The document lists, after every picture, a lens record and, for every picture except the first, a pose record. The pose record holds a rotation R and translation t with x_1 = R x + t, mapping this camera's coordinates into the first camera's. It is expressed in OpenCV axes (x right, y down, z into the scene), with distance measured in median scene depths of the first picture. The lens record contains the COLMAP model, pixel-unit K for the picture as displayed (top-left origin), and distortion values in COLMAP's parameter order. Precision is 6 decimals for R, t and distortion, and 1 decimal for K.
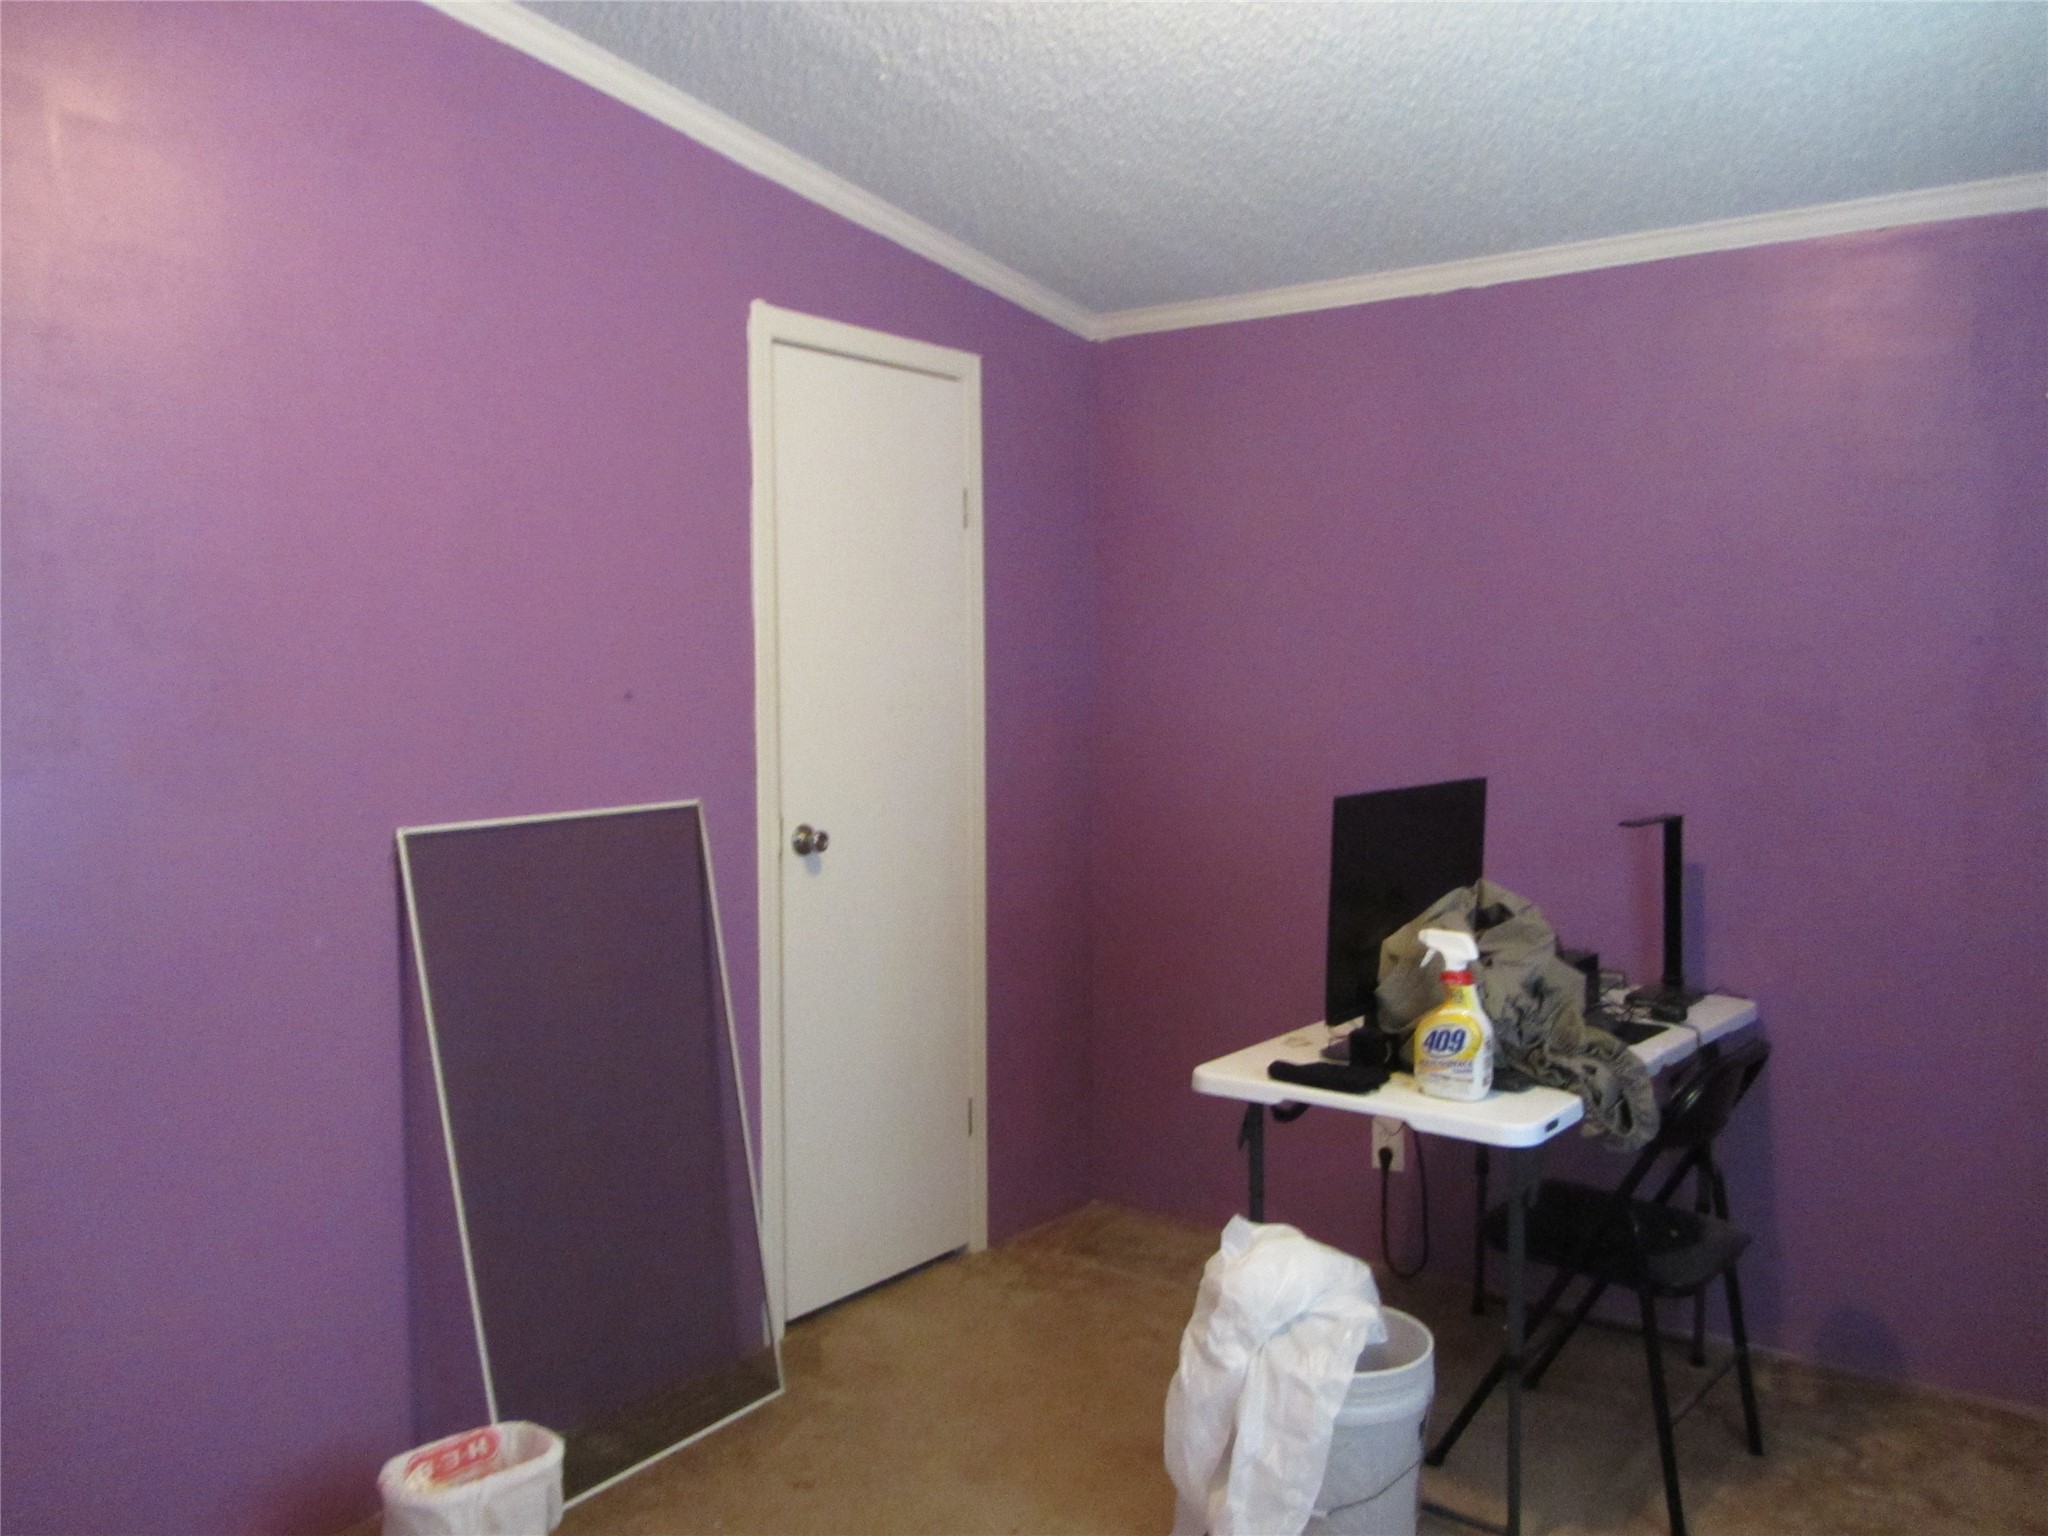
lens RADIAL K [[1702.5, 0, 1023.6], [0, 1702.5, 768.4], [0, 0, 1]] dist [-0.016888, 0.000102]
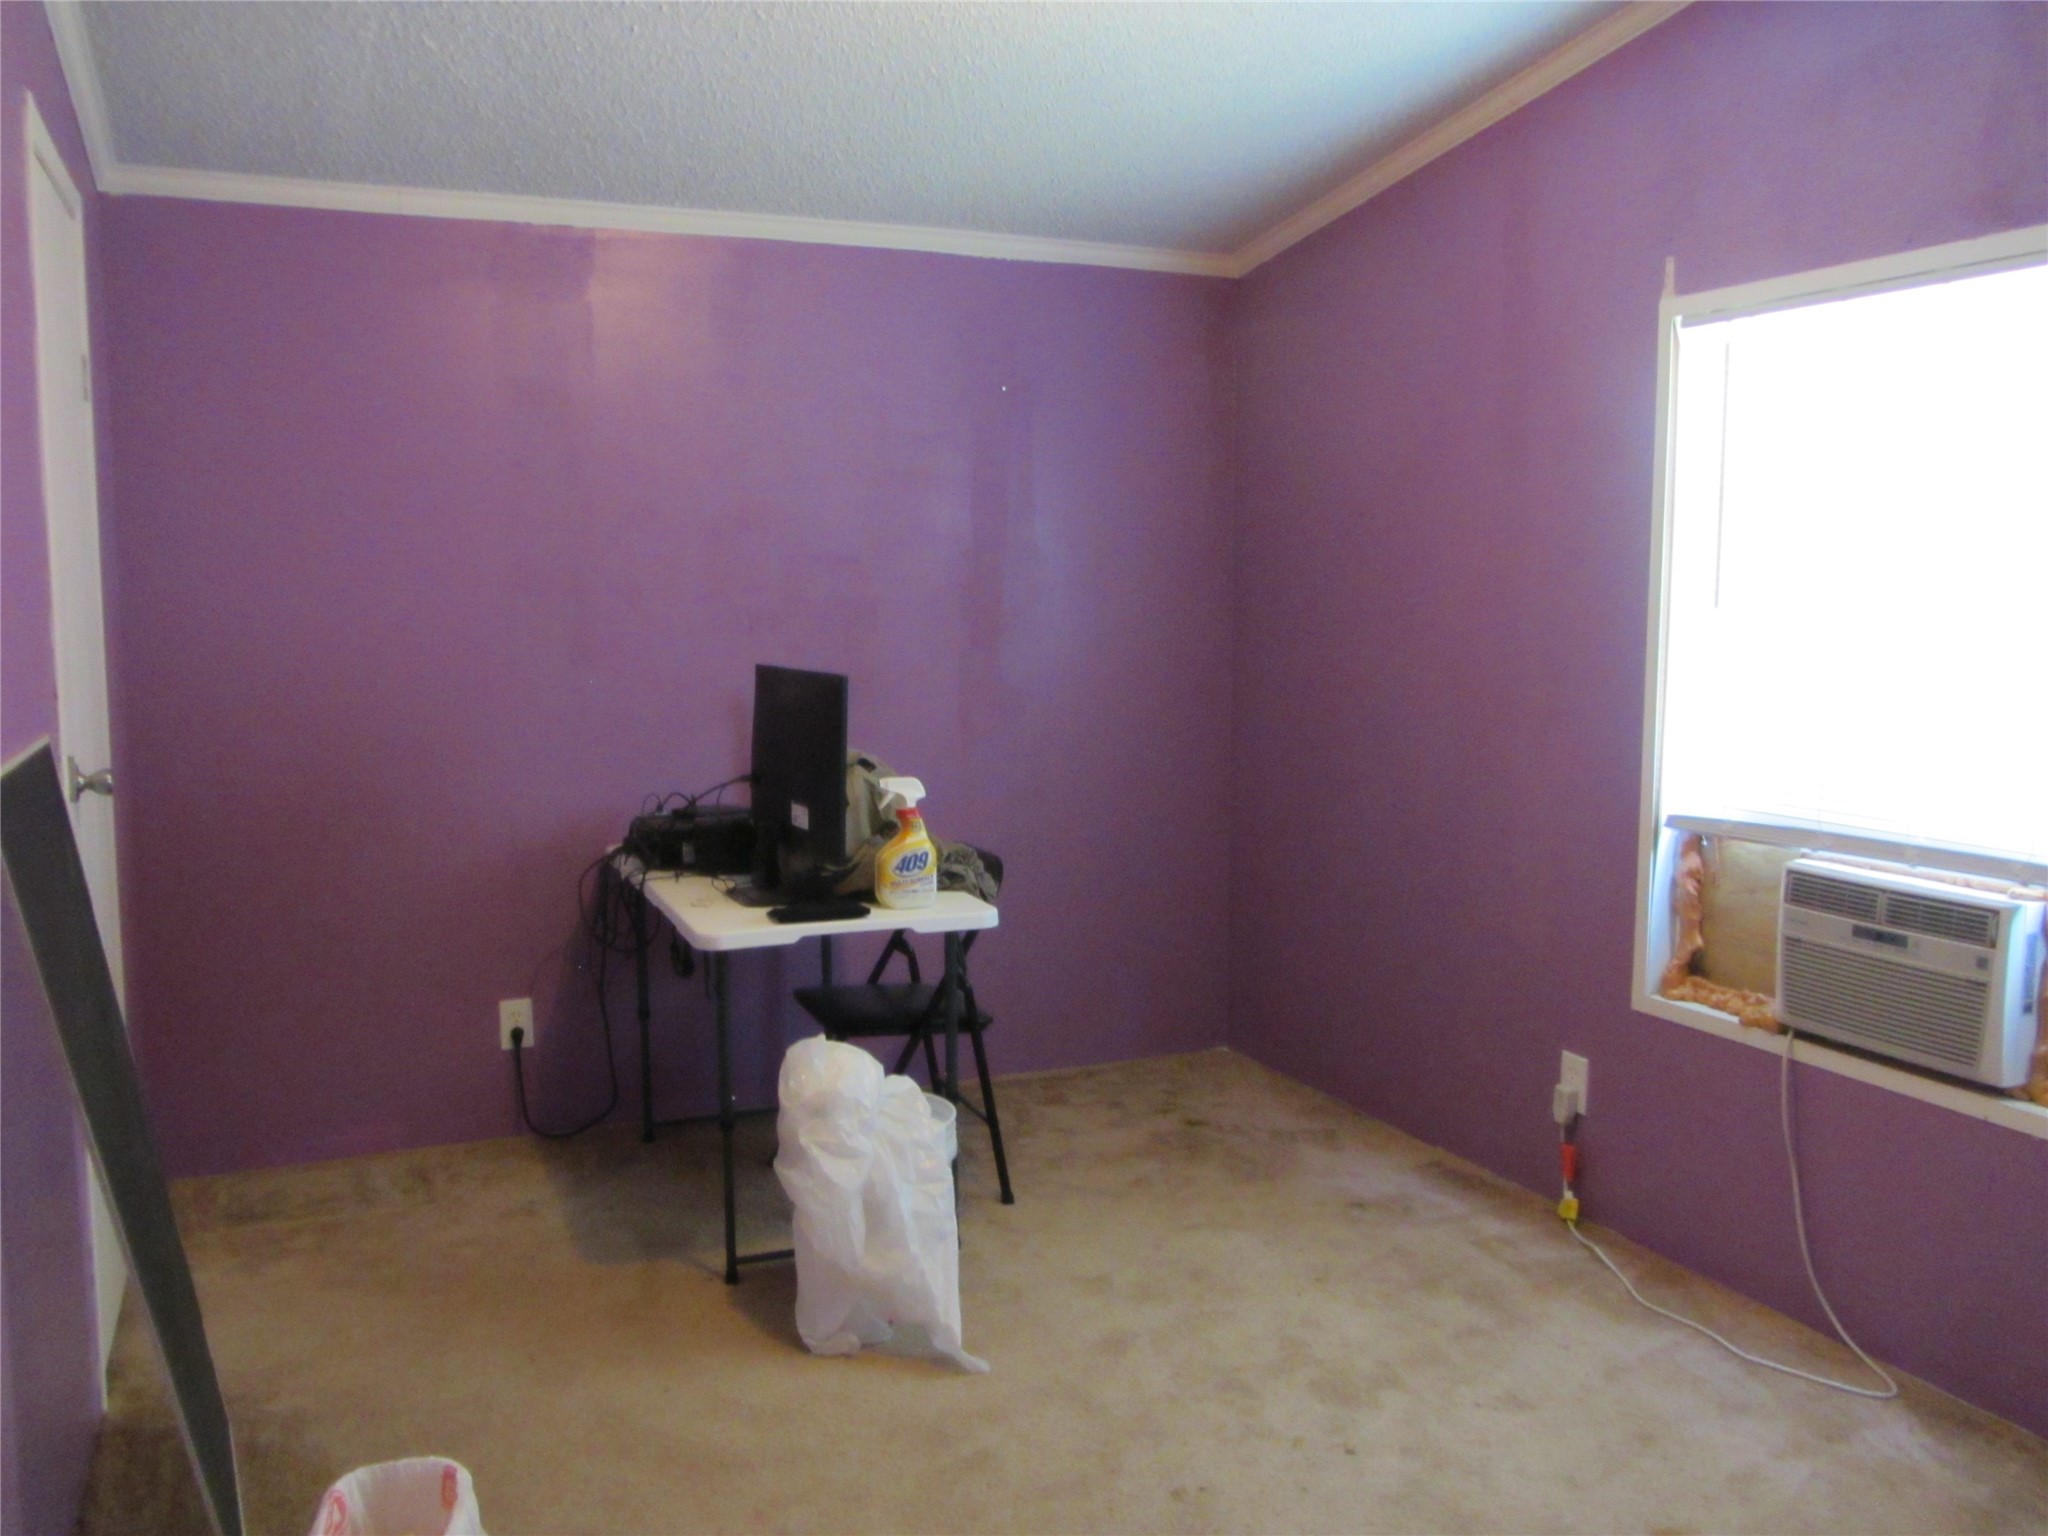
lens RADIAL K [[1702.5, 0, 1018.5], [0, 1702.5, 767.6], [0, 0, 1]] dist [-0.016888, 0.000102]
pose [[0.503539, -0.092801, 0.858974, -0.796153], [0.056127, 0.995628, 0.074663, -0.001427], [-0.862148, 0.010616, 0.506546, 0.283411]]
